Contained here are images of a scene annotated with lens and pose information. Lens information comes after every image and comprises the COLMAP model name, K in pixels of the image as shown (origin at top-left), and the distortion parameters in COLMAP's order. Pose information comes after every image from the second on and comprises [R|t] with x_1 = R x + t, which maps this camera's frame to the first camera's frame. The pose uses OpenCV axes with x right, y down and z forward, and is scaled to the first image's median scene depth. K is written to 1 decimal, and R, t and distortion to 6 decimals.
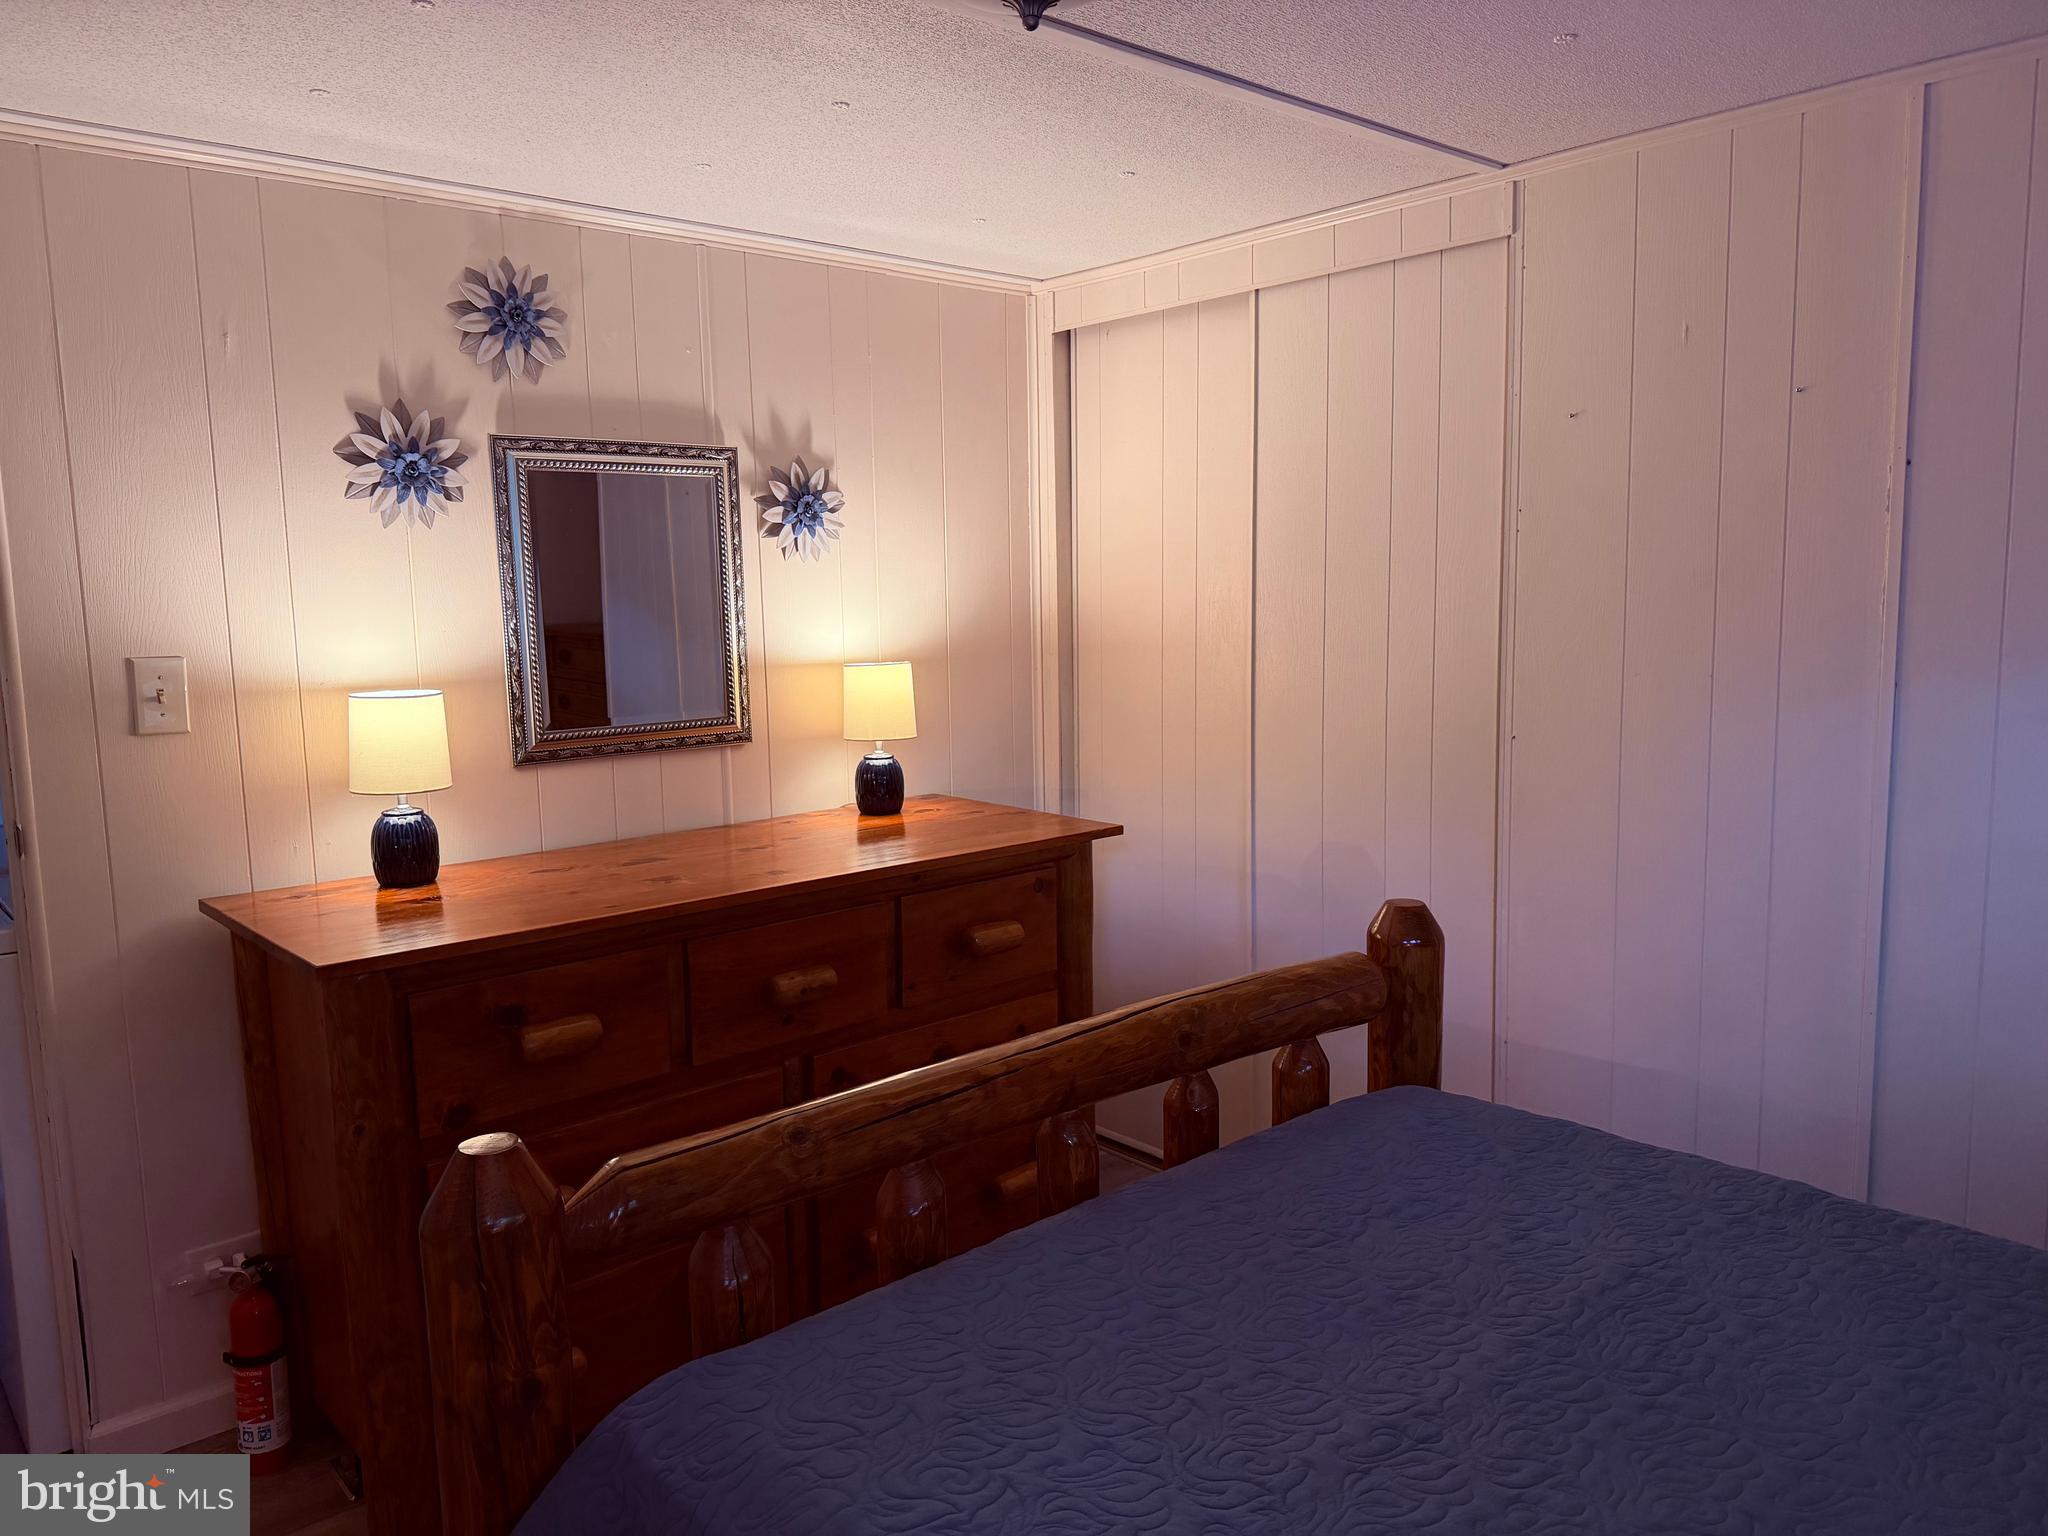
lens RADIAL K [[1449.4, 0, 1024.0], [0, 1449.4, 768.0], [0, 0, 1]] dist [0.124971, -0.209758]
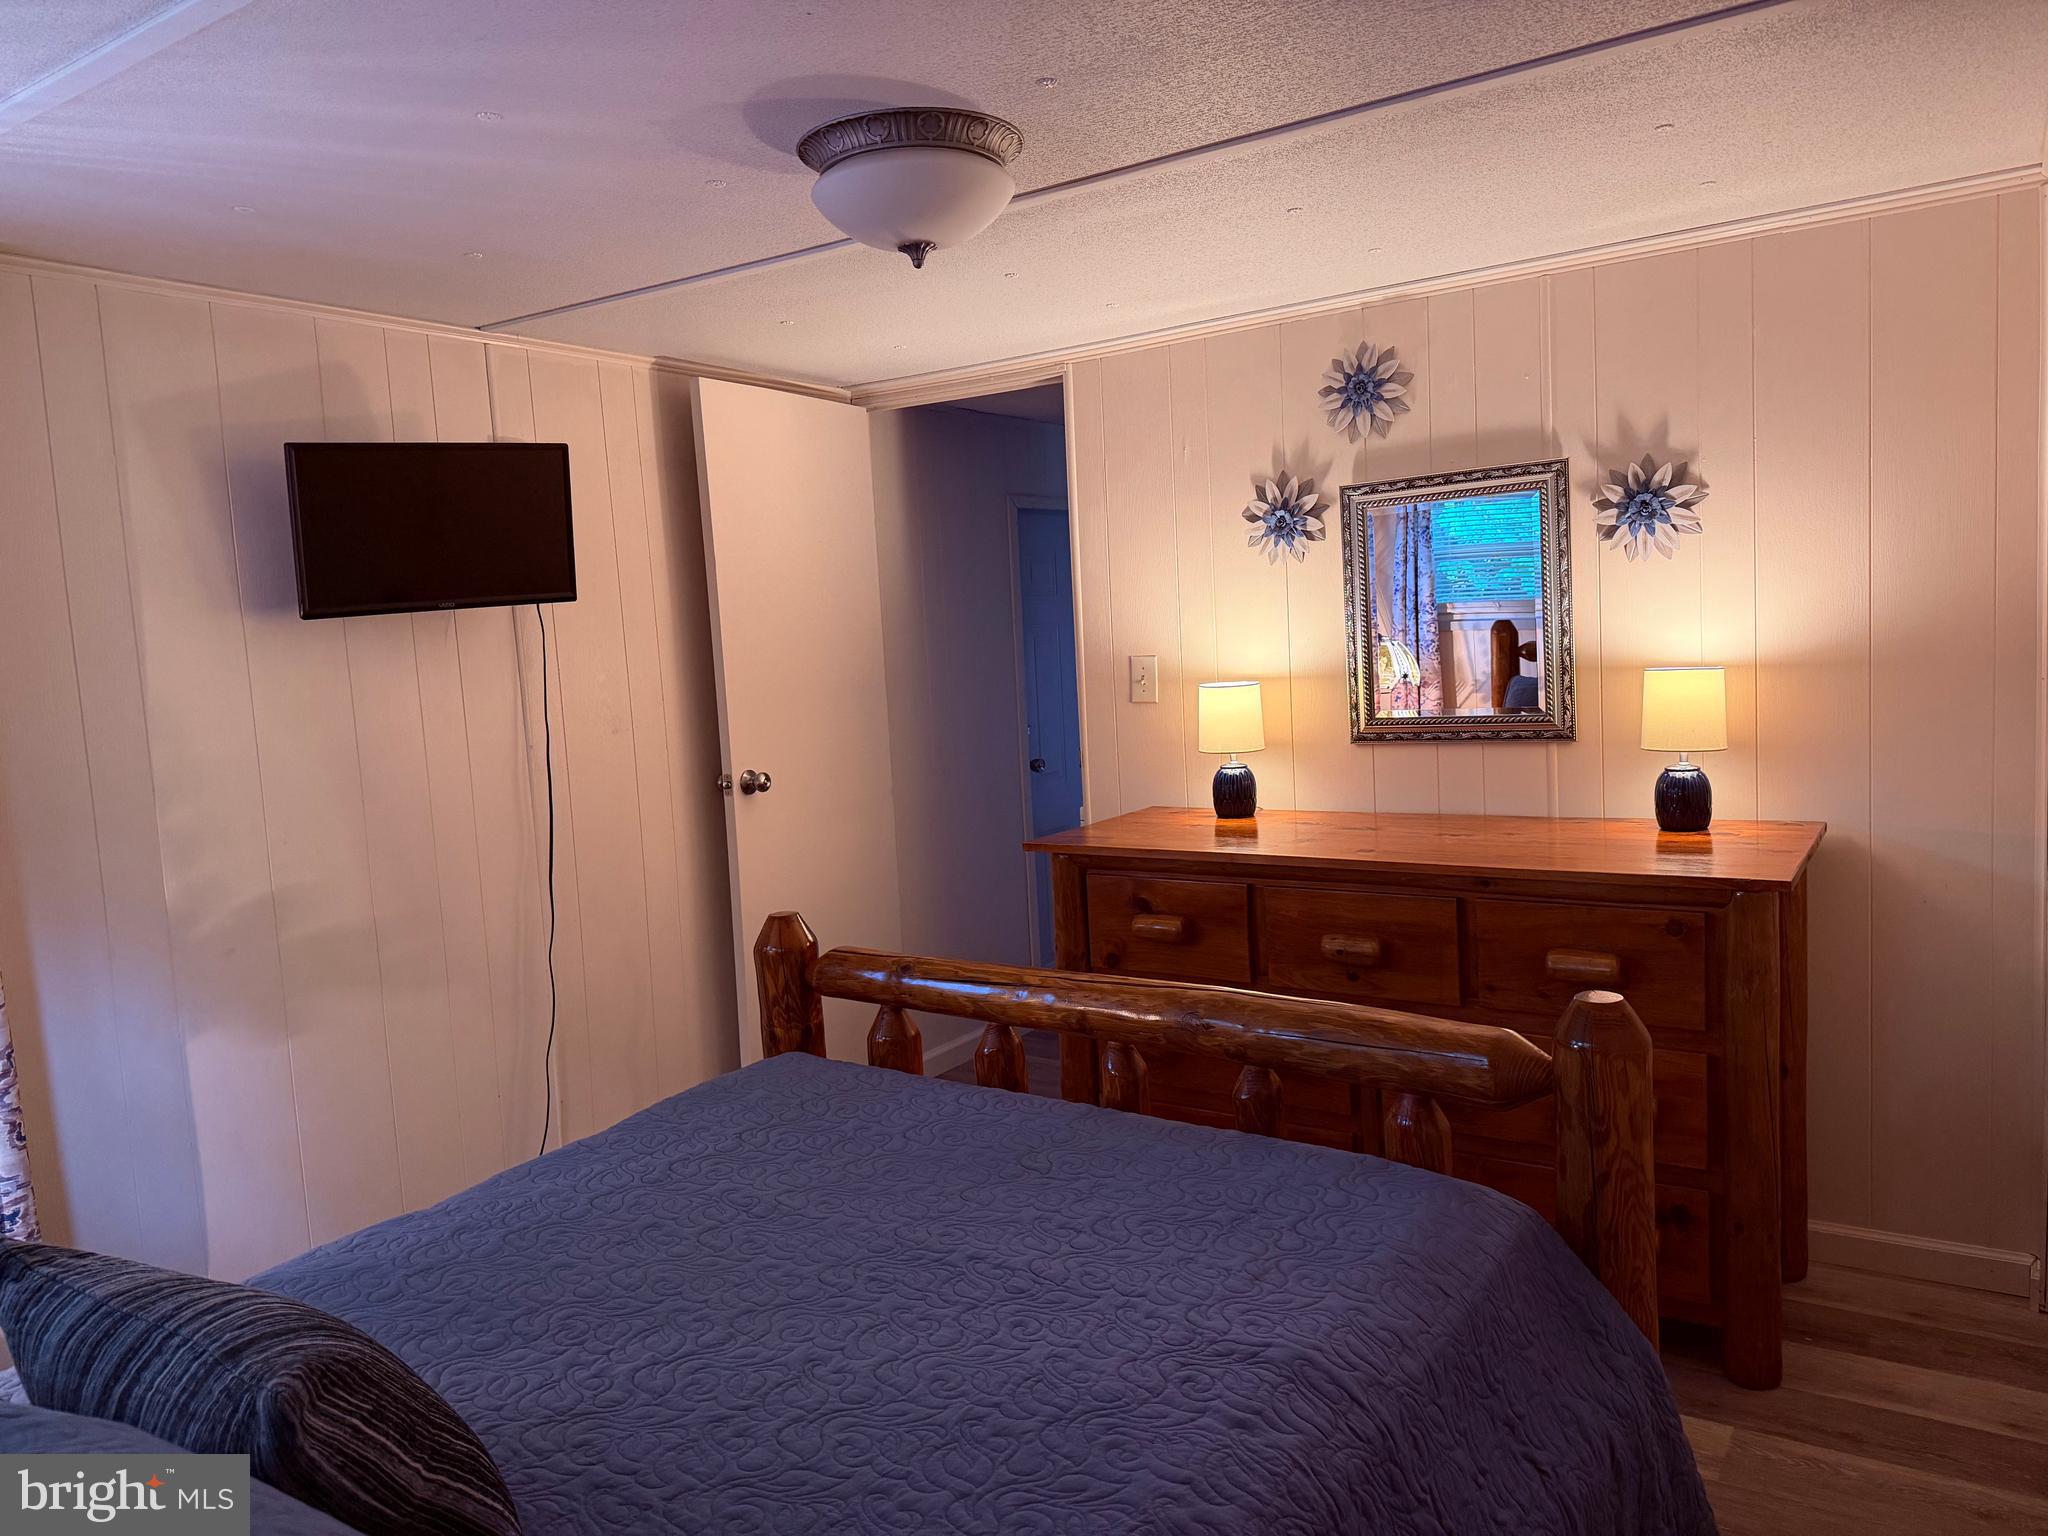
lens RADIAL K [[1449.4, 0, 1024.0], [0, 1449.4, 768.0], [0, 0, 1]] dist [0.124971, -0.209758]
pose [[0.253258, 0.115854, -0.960437, 0.826651], [-0.051265, 0.993015, 0.106265, -0.101440], [0.966039, 0.022324, 0.257428, 0.399923]]
